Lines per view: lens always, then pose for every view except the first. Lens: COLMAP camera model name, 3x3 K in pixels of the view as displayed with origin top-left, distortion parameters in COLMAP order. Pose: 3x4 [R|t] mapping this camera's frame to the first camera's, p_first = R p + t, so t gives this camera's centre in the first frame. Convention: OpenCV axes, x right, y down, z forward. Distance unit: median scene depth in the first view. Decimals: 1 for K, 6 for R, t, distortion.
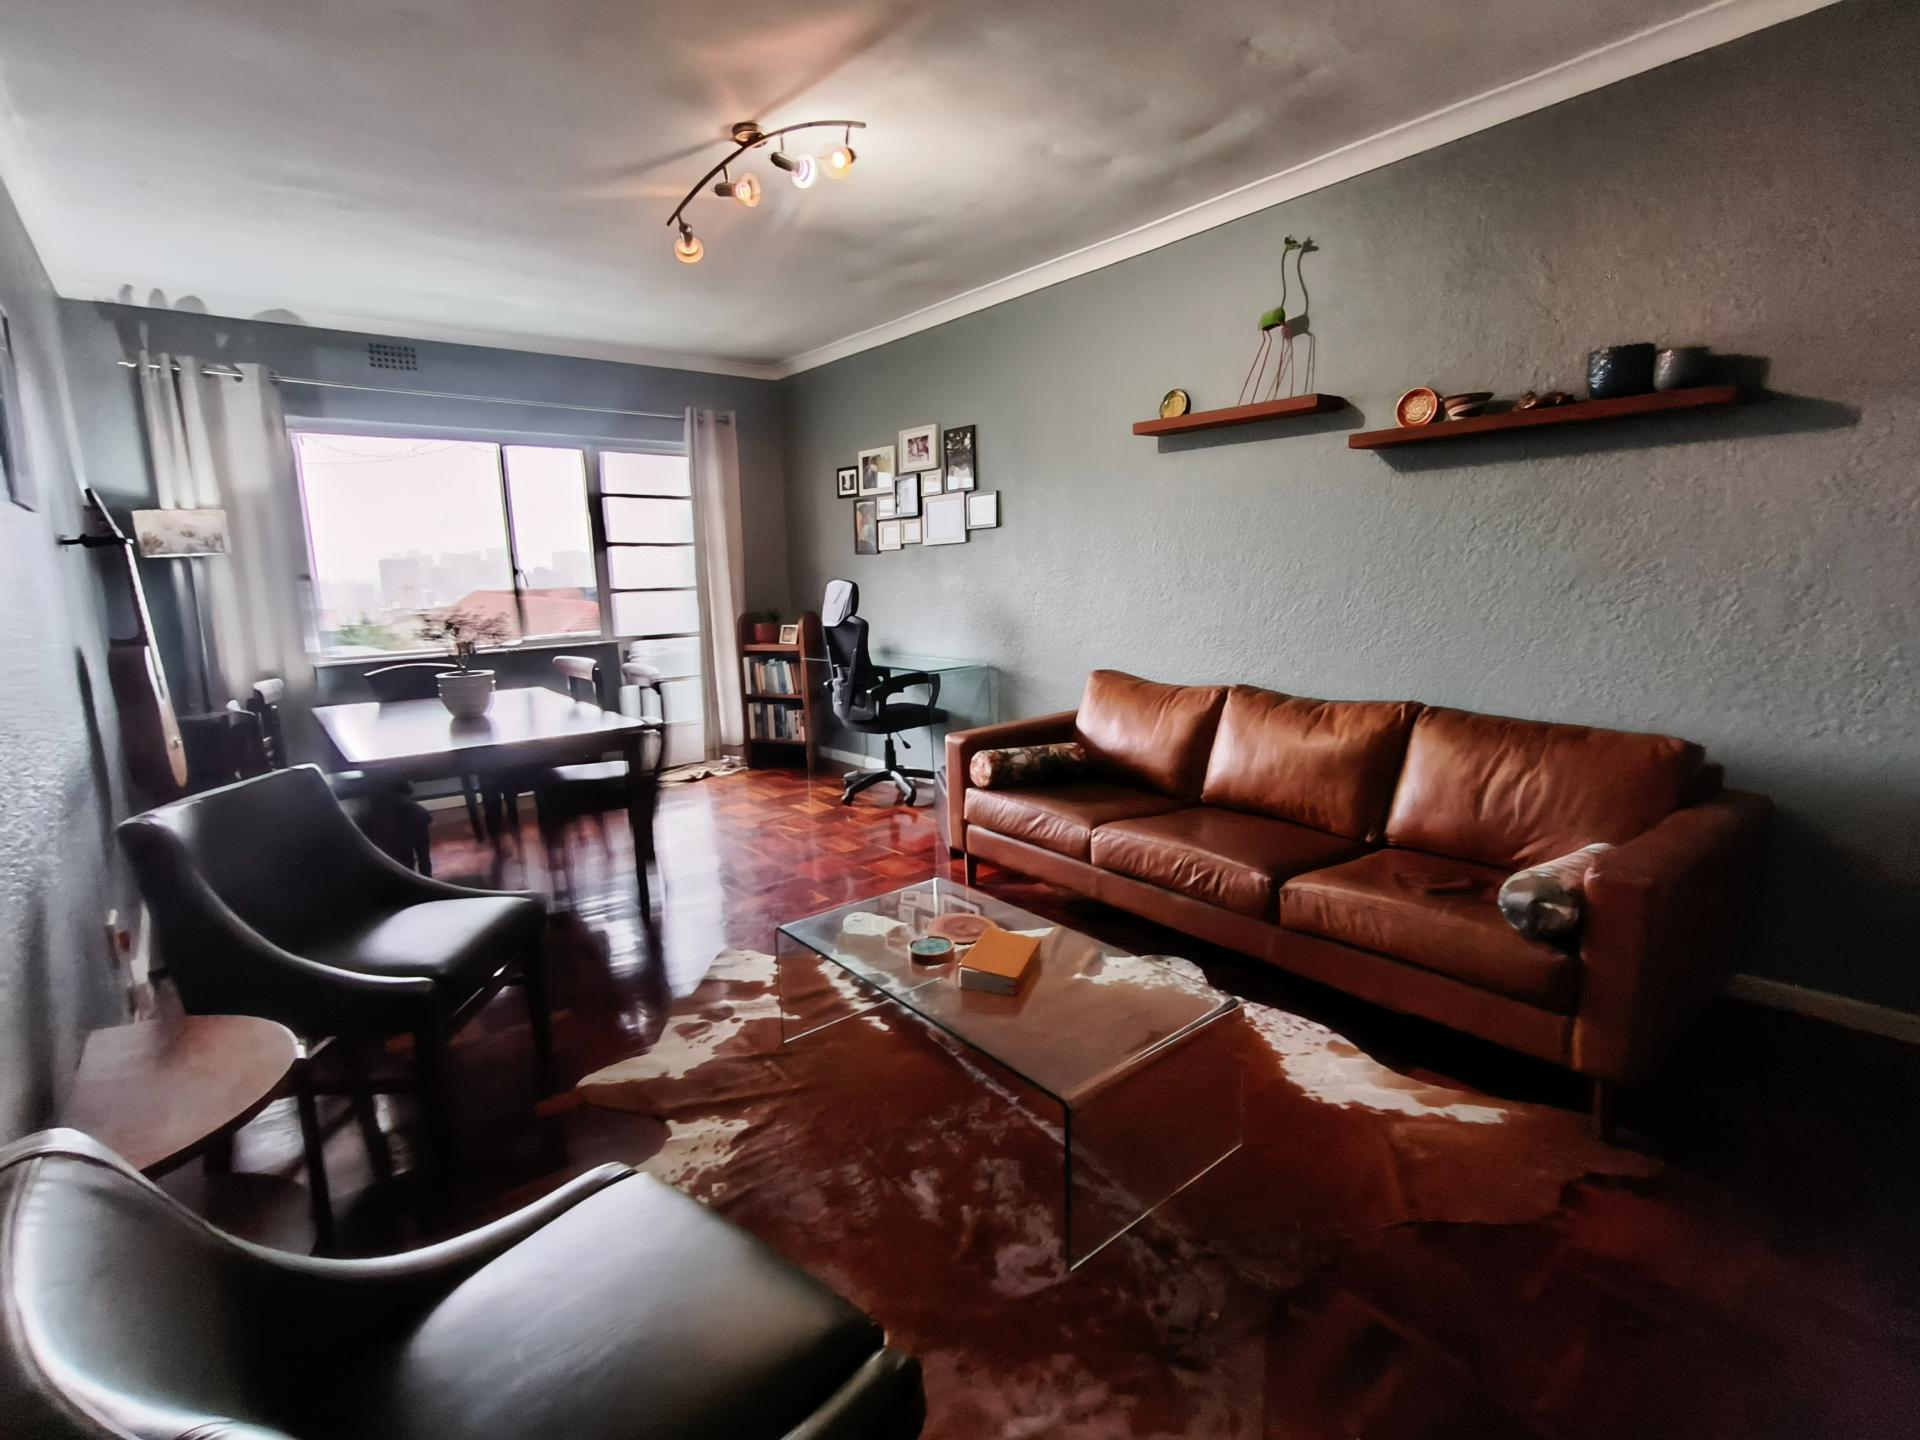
lens RADIAL K [[889.5, 0, 953.7], [0, 889.5, 719.8], [0, 0, 1]] dist [0.000310, 0.001860]
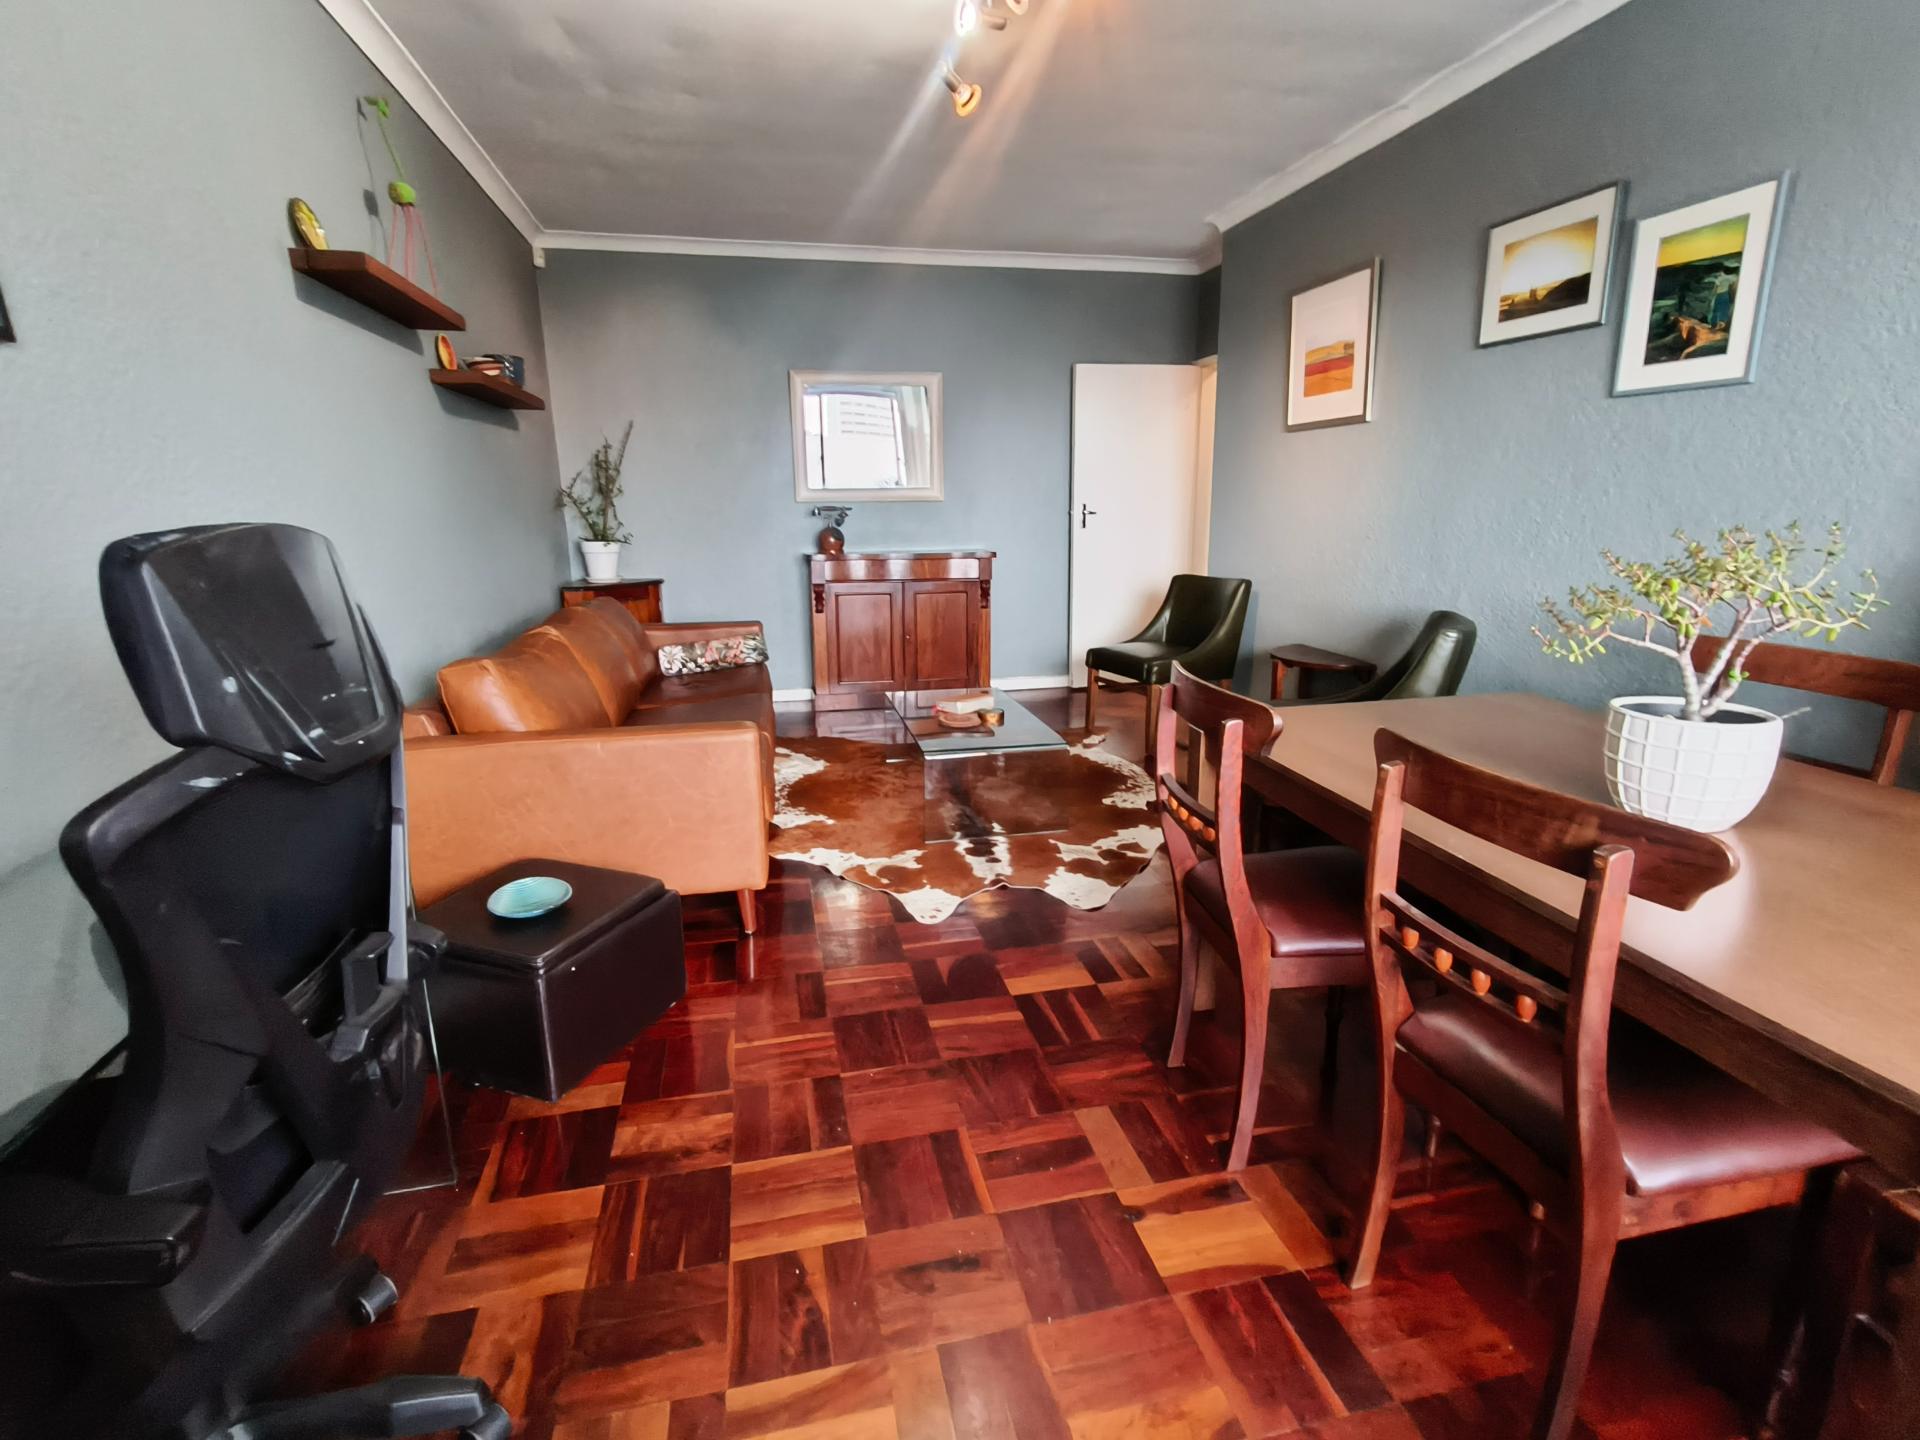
lens RADIAL K [[889.5, 0, 960.1], [0, 889.5, 707.0], [0, 0, 1]] dist [0.000310, 0.001860]
pose [[-0.883486, -0.075175, 0.462387, -0.620893], [0.118683, 0.918920, 0.376165, -0.325283], [-0.453175, 0.387214, -0.802931, 1.964562]]
